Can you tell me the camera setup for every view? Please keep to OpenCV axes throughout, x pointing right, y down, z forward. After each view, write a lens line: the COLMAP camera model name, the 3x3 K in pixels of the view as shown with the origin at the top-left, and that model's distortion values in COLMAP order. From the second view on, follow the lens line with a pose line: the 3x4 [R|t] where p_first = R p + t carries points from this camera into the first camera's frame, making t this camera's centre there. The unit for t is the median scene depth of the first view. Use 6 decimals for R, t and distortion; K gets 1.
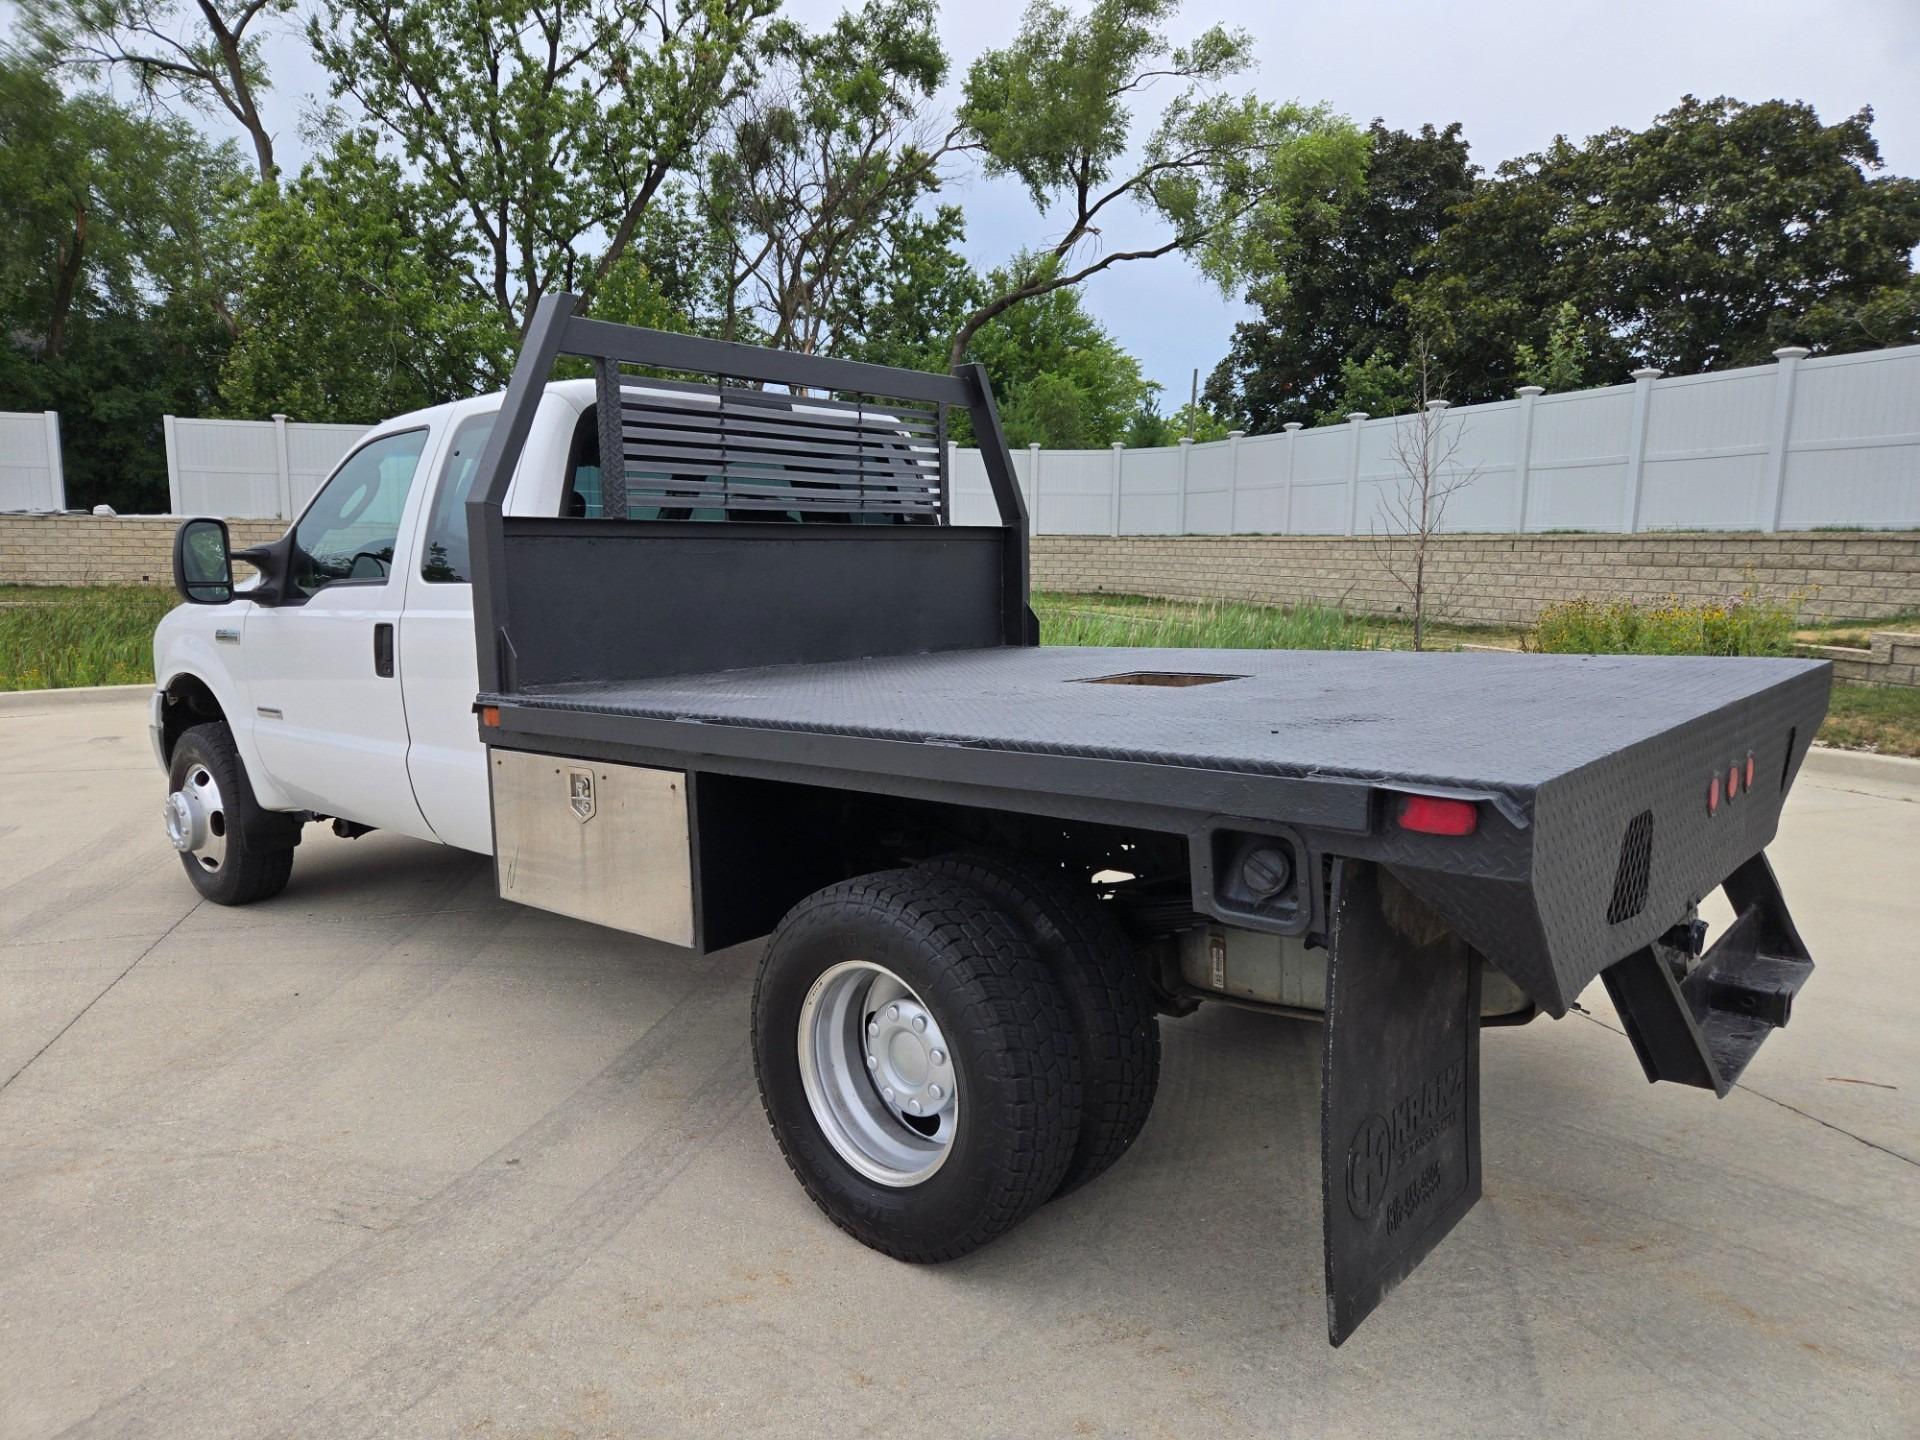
lens RADIAL K [[1260.8, 0, 950.3], [0, 1260.8, 723.4], [0, 0, 1]] dist [0.071614, -0.061019]
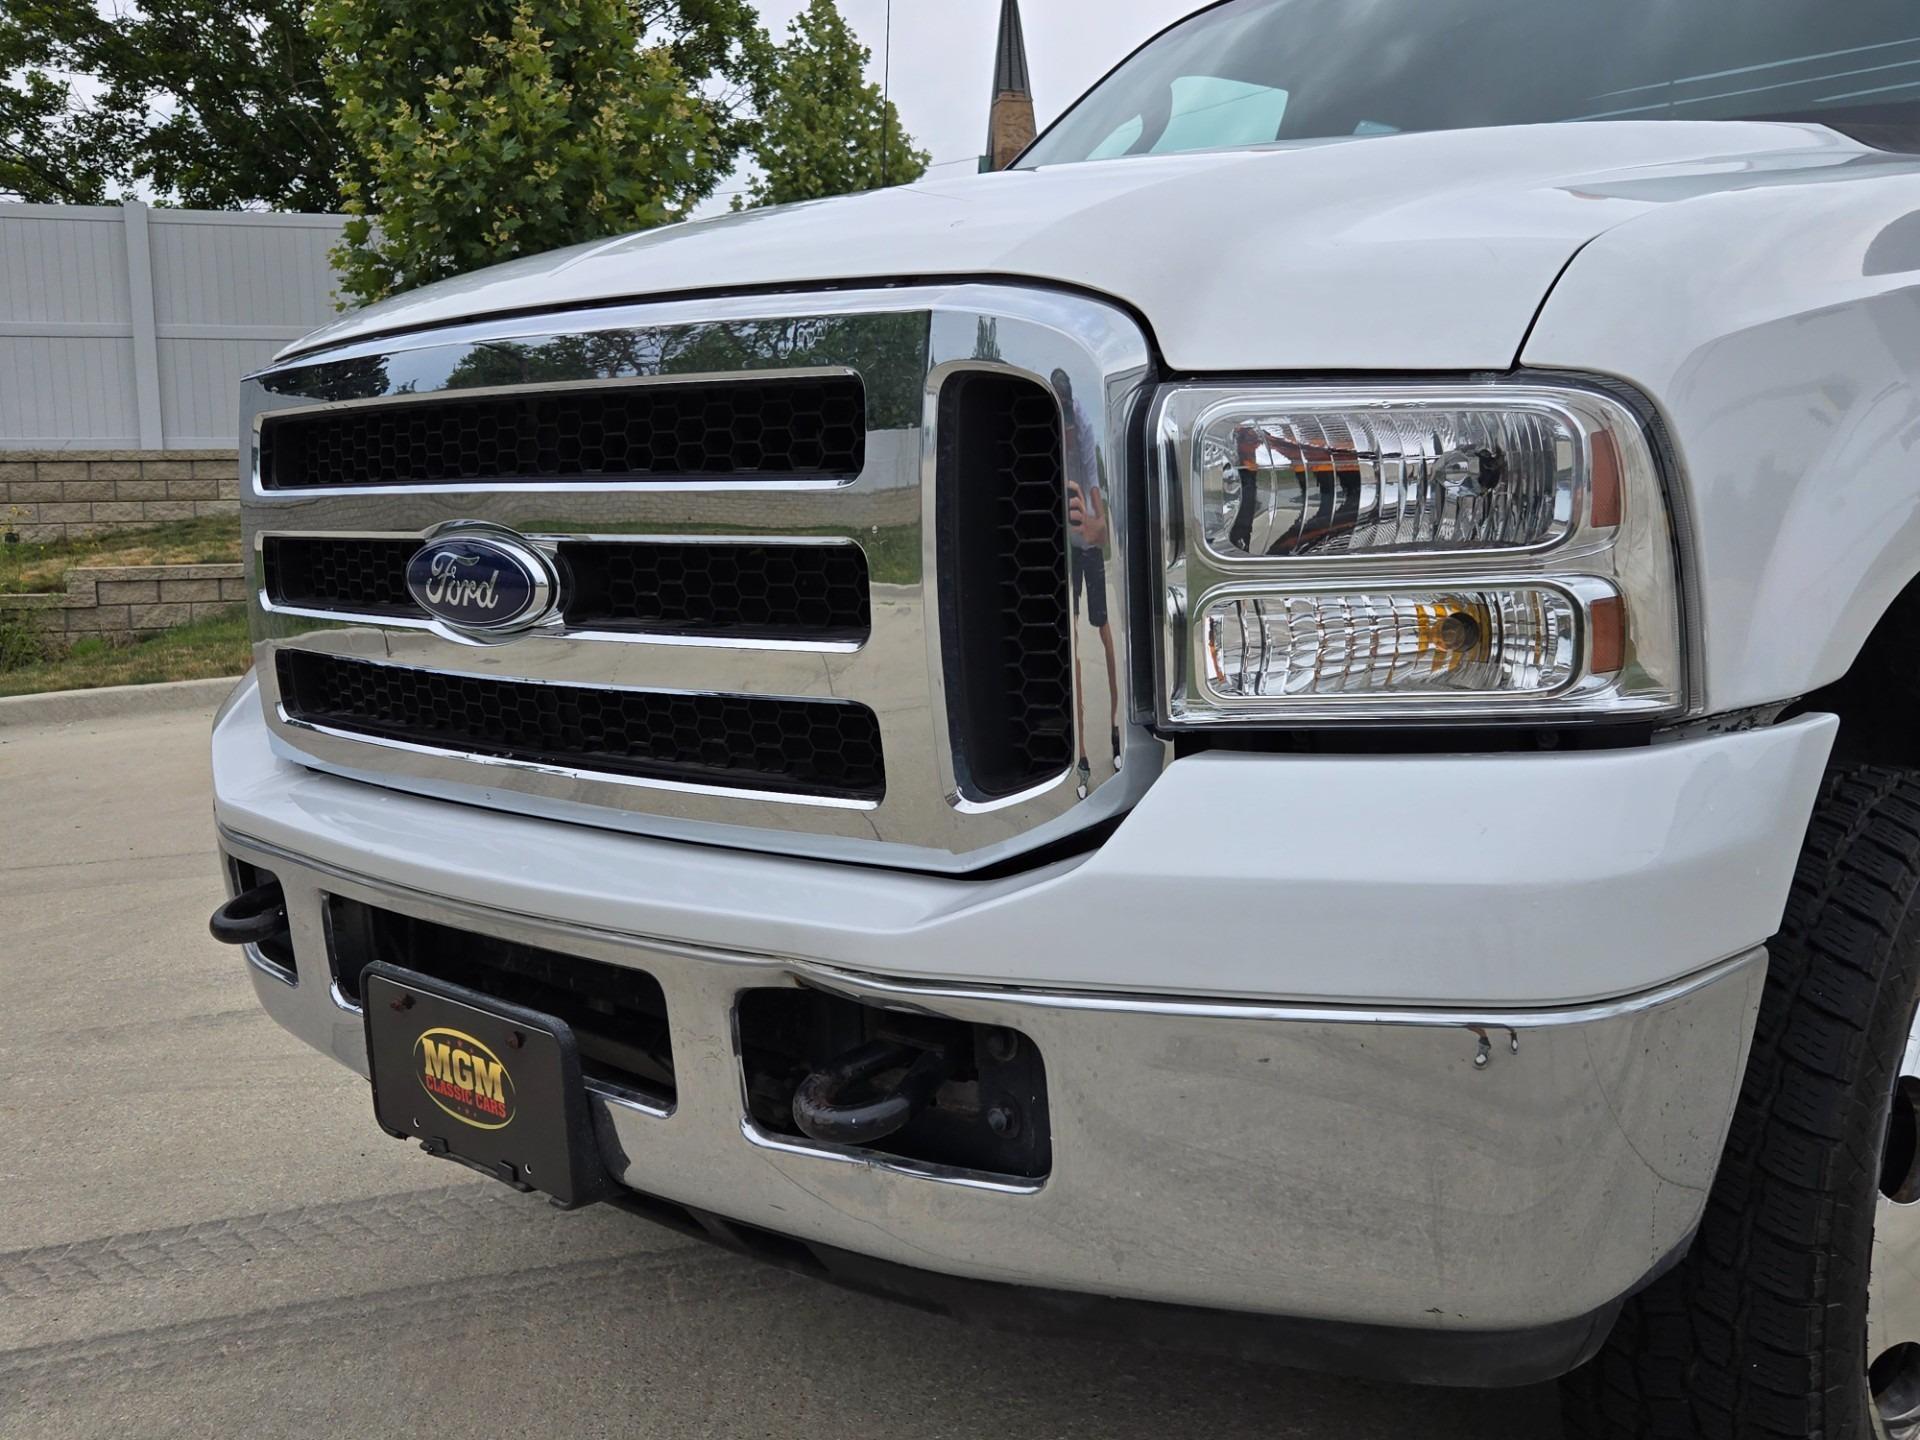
lens RADIAL K [[1783.4, 0, 960.3], [0, 1783.4, 655.7], [0, 0, 1]] dist [0.048335, -0.006594]
pose [[0.027430, -0.094984, 0.995101, -0.110339], [0.164074, 0.982402, 0.089249, -0.009139], [-0.986067, 0.160822, 0.042532, 0.141893]]
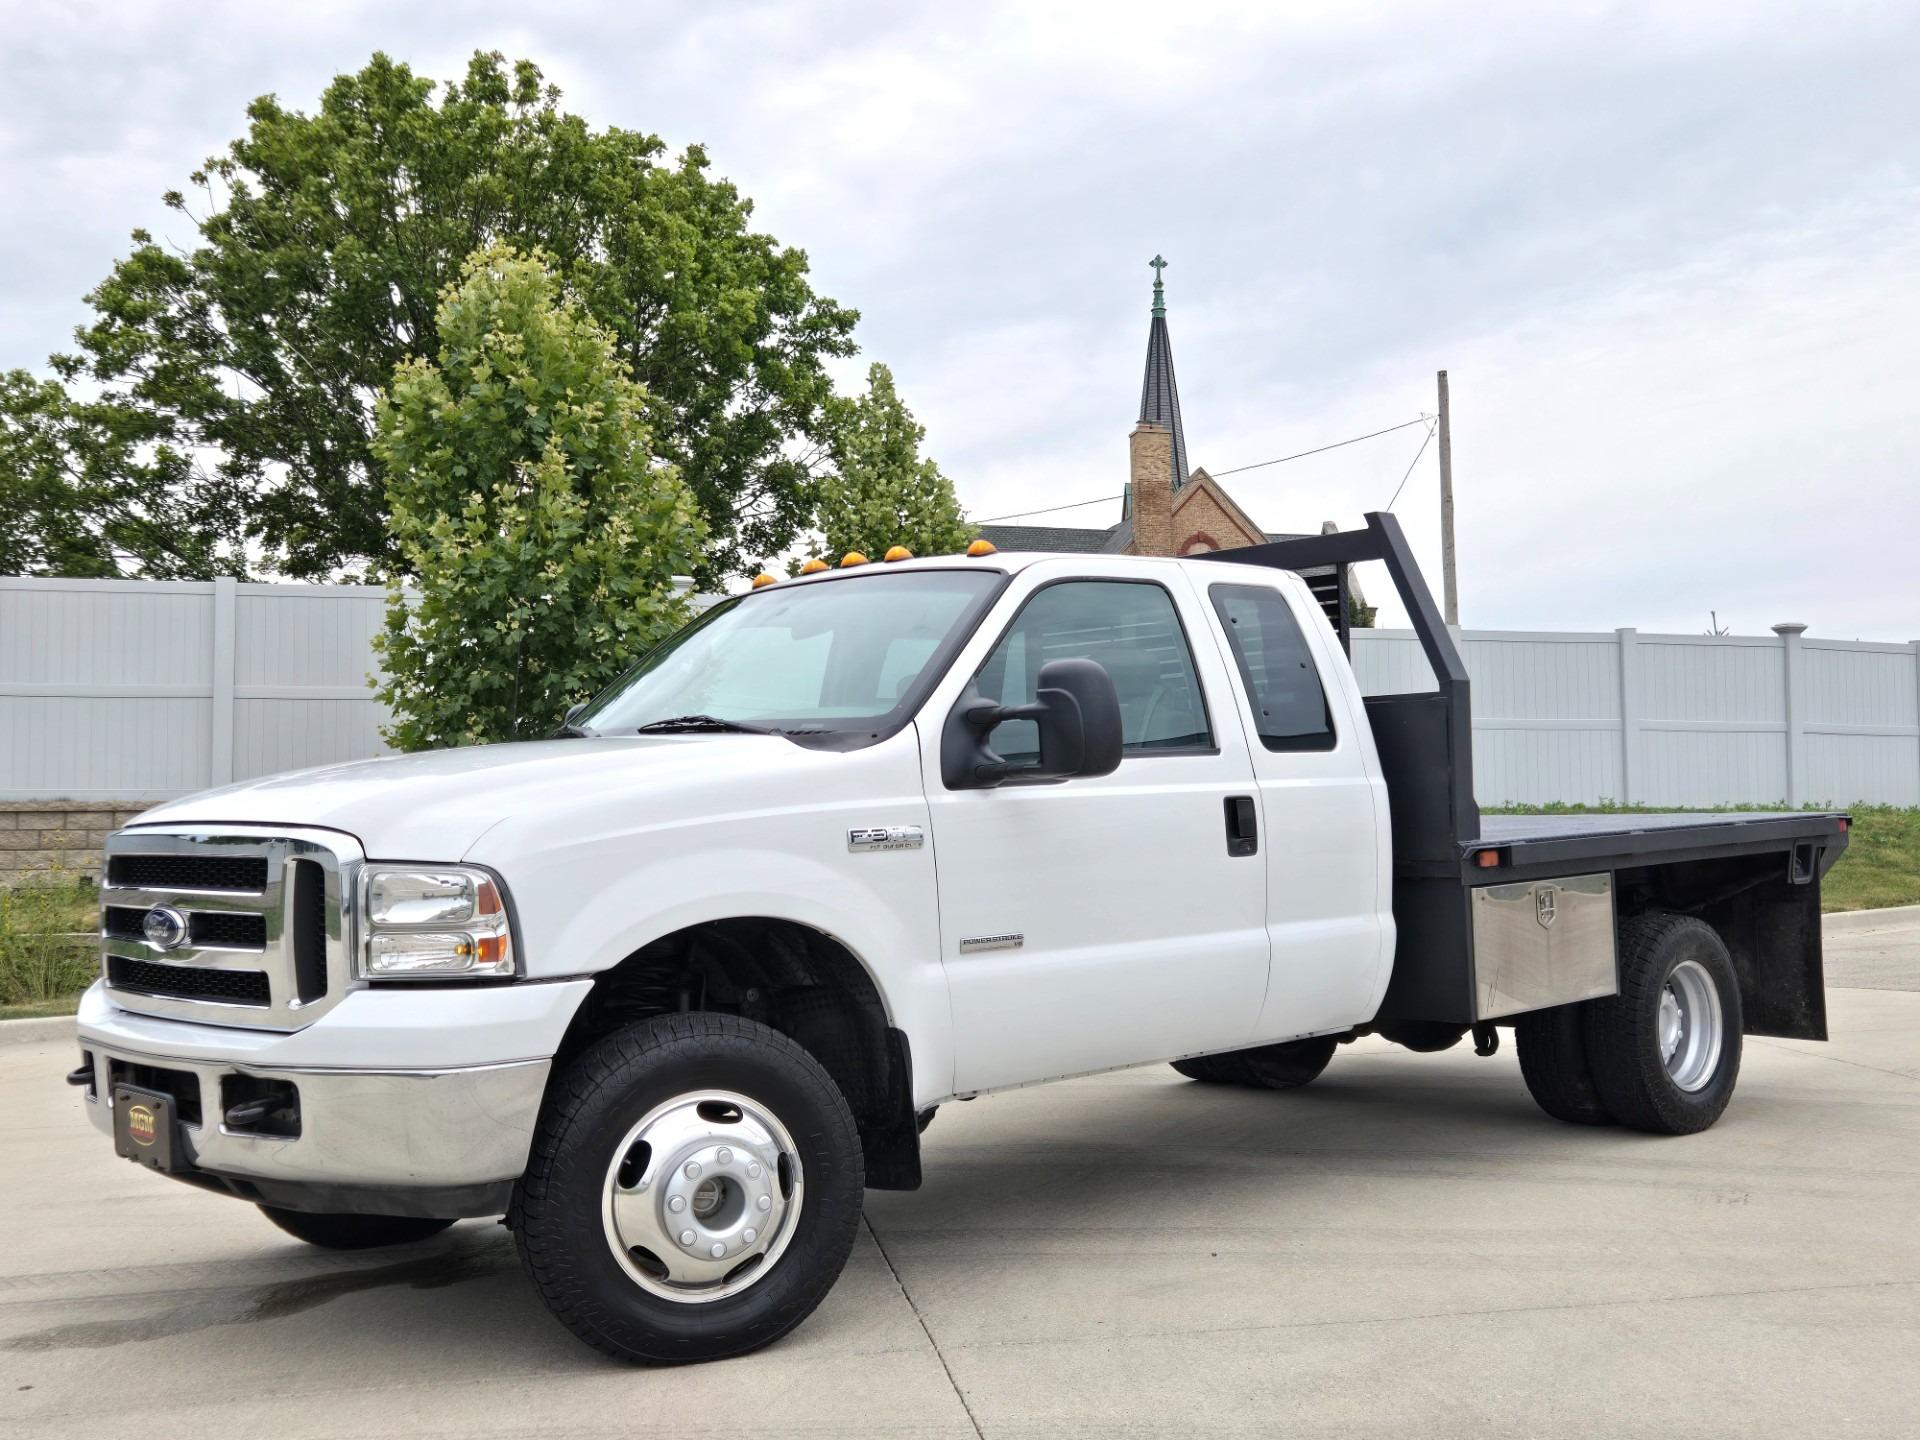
lens RADIAL K [[1954.3, 0, 971.8], [0, 1954.3, 684.2], [0, 0, 1]] dist [0.072712, -0.018427]
pose [[0.102654, 0.073211, 0.992019, -0.174880], [0.150534, 0.984658, -0.088245, -0.005922], [-0.983261, 0.158392, 0.090058, 0.099149]]
